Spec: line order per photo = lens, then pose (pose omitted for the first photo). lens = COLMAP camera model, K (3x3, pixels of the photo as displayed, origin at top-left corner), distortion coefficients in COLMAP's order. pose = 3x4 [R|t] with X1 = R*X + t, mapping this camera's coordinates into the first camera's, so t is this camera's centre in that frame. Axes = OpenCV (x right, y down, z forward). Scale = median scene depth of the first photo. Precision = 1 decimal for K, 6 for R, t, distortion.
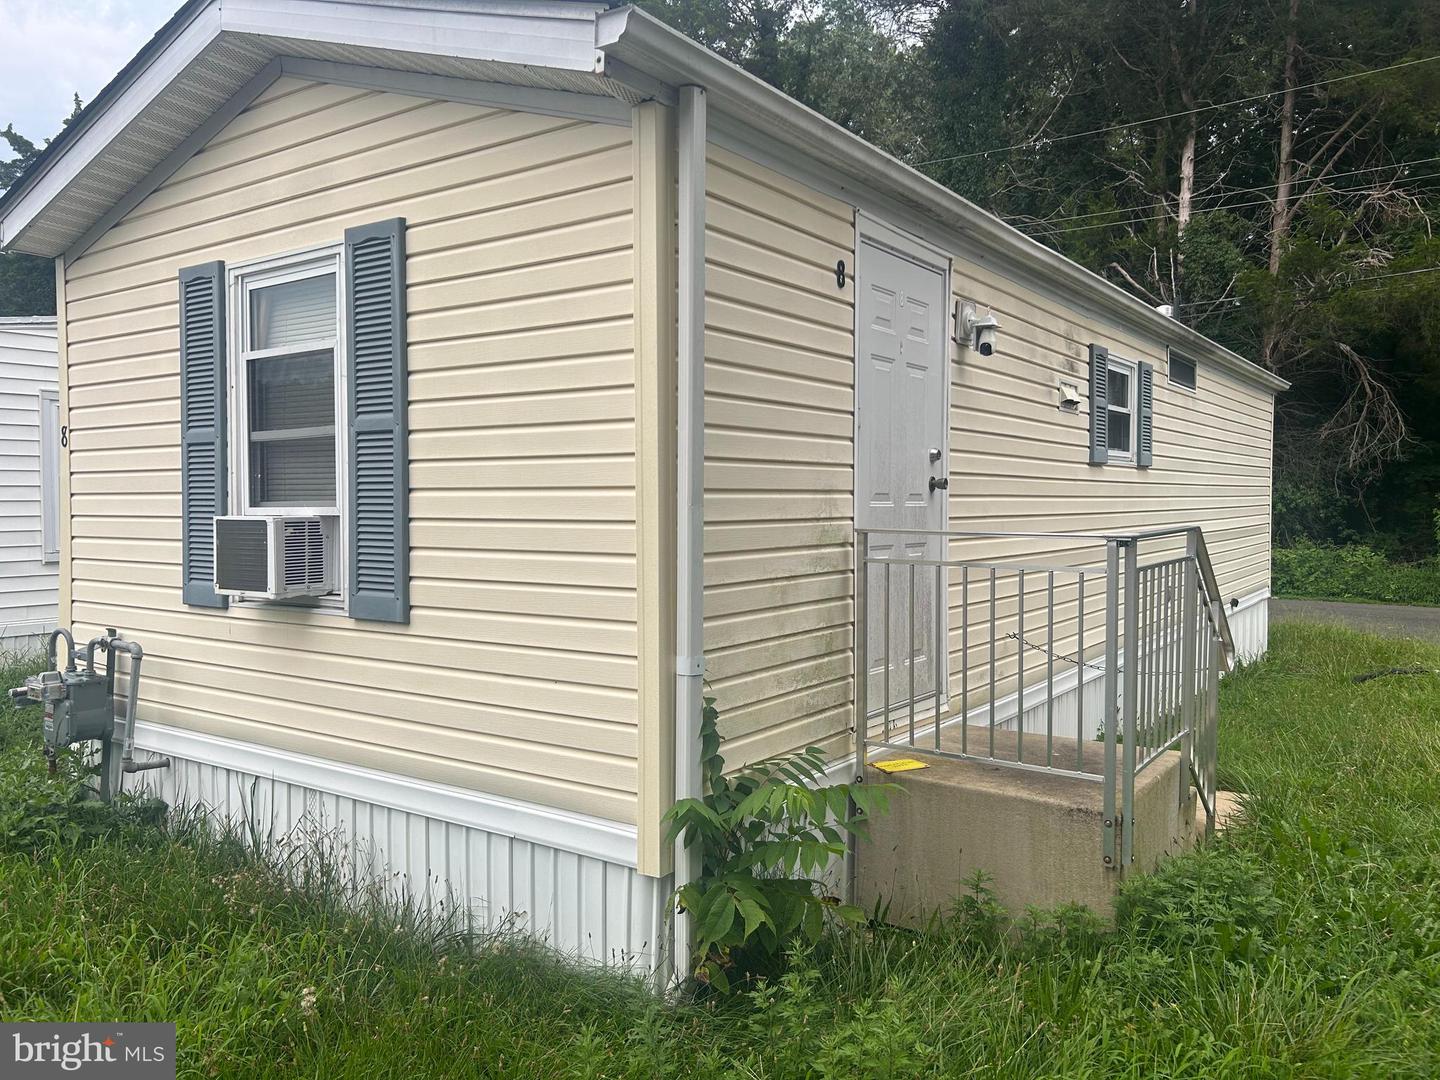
lens RADIAL K [[1090.3, 0, 715.8], [0, 1090.3, 535.7], [0, 0, 1]] dist [0.049057, -0.048173]
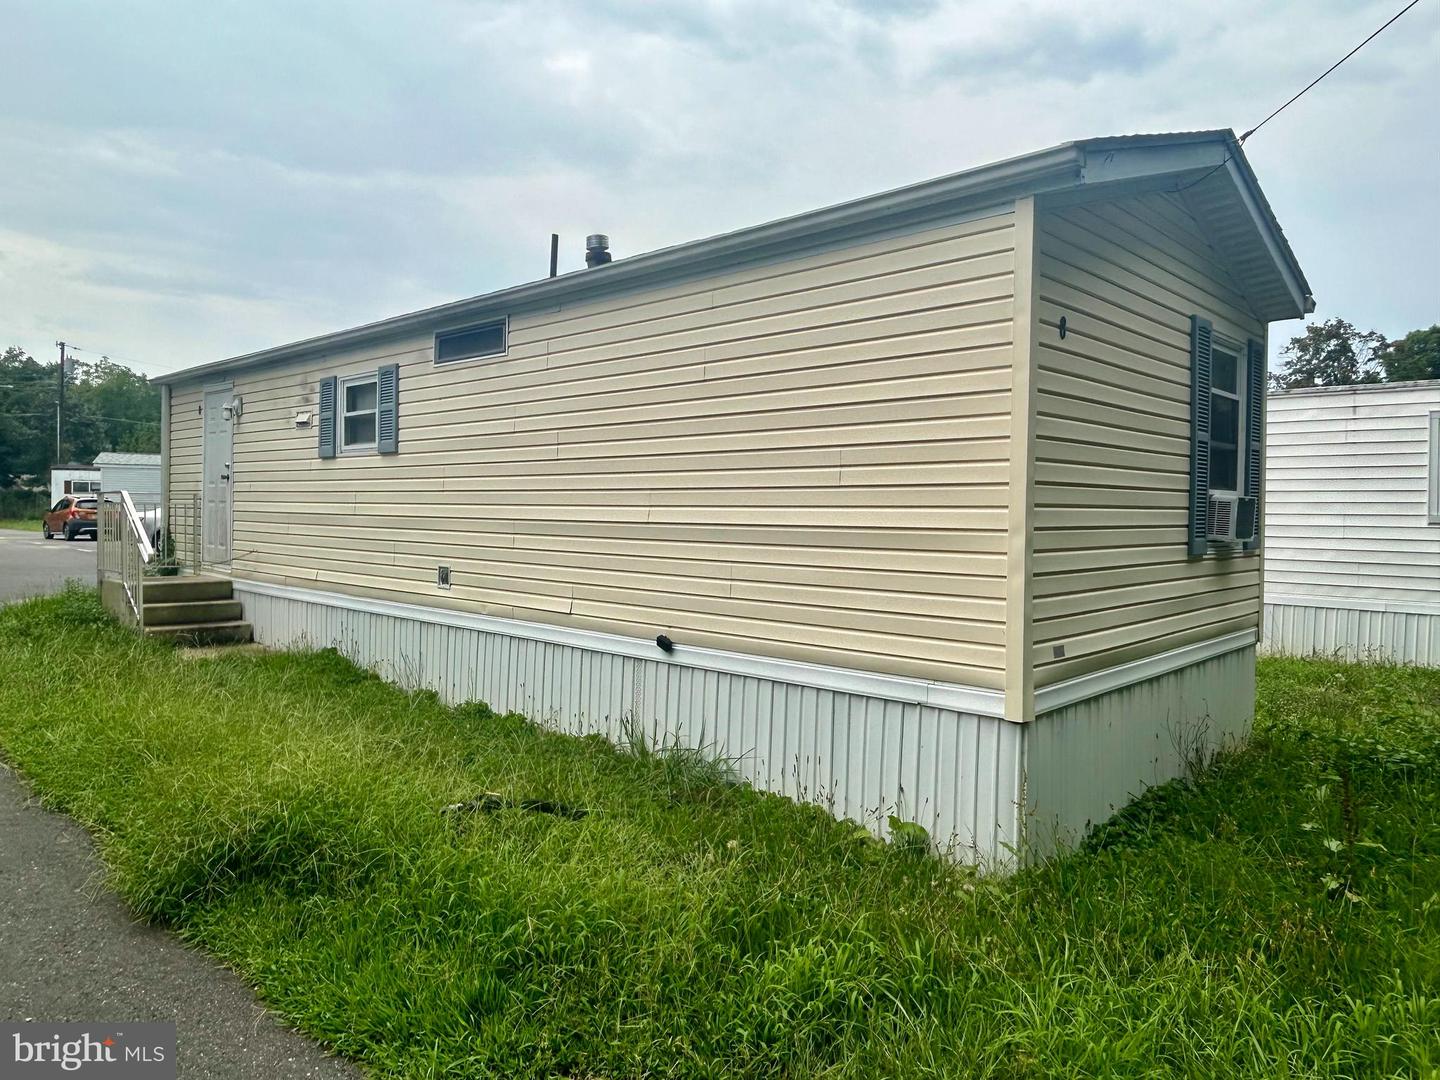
lens RADIAL K [[980.2, 0, 722.0], [0, 980.2, 533.2], [0, 0, 1]] dist [-0.003559, -0.001838]
pose [[-0.145039, 0.017173, -0.989277, 2.606231], [-0.053316, 0.998261, 0.025146, -0.043836], [0.987988, 0.056392, -0.143871, 2.855726]]
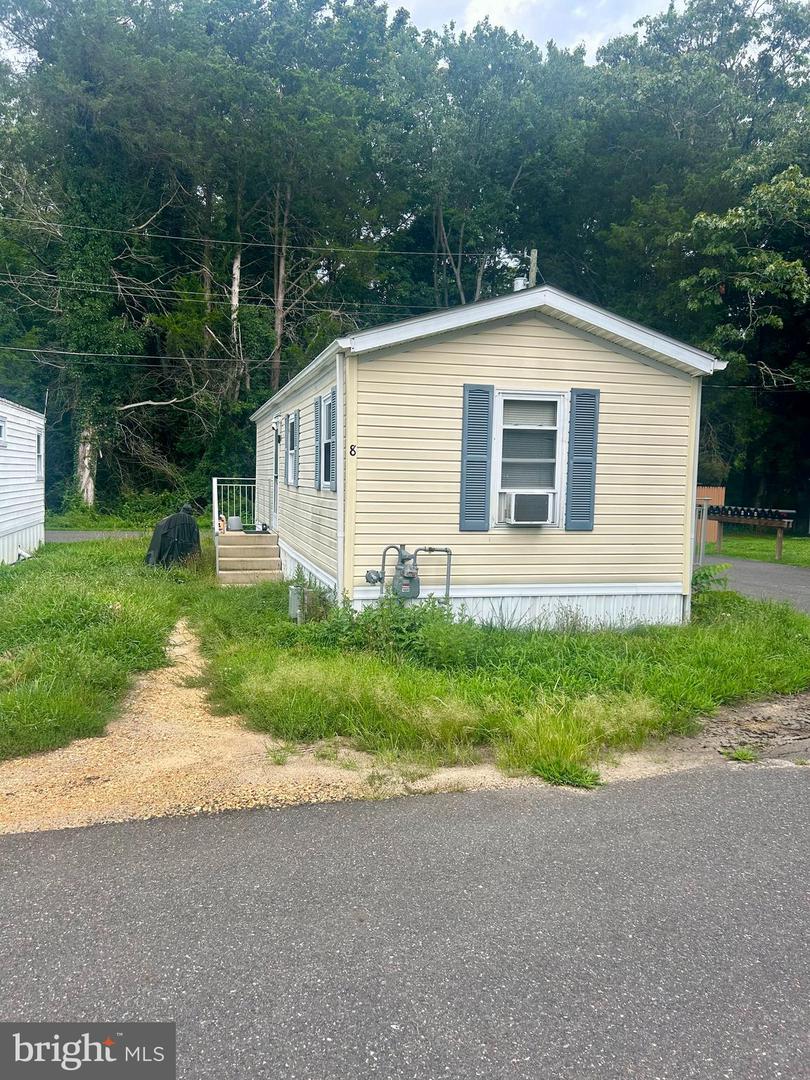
lens RADIAL K [[817.7, 0, 406.2], [0, 817.7, 565.0], [0, 0, 1]] dist [0.049057, -0.048173]
pose [[0.645308, -0.066364, 0.761034, -1.978221], [0.003445, 0.996462, 0.083972, -0.010863], [-0.763915, -0.051566, 0.643254, -0.018602]]
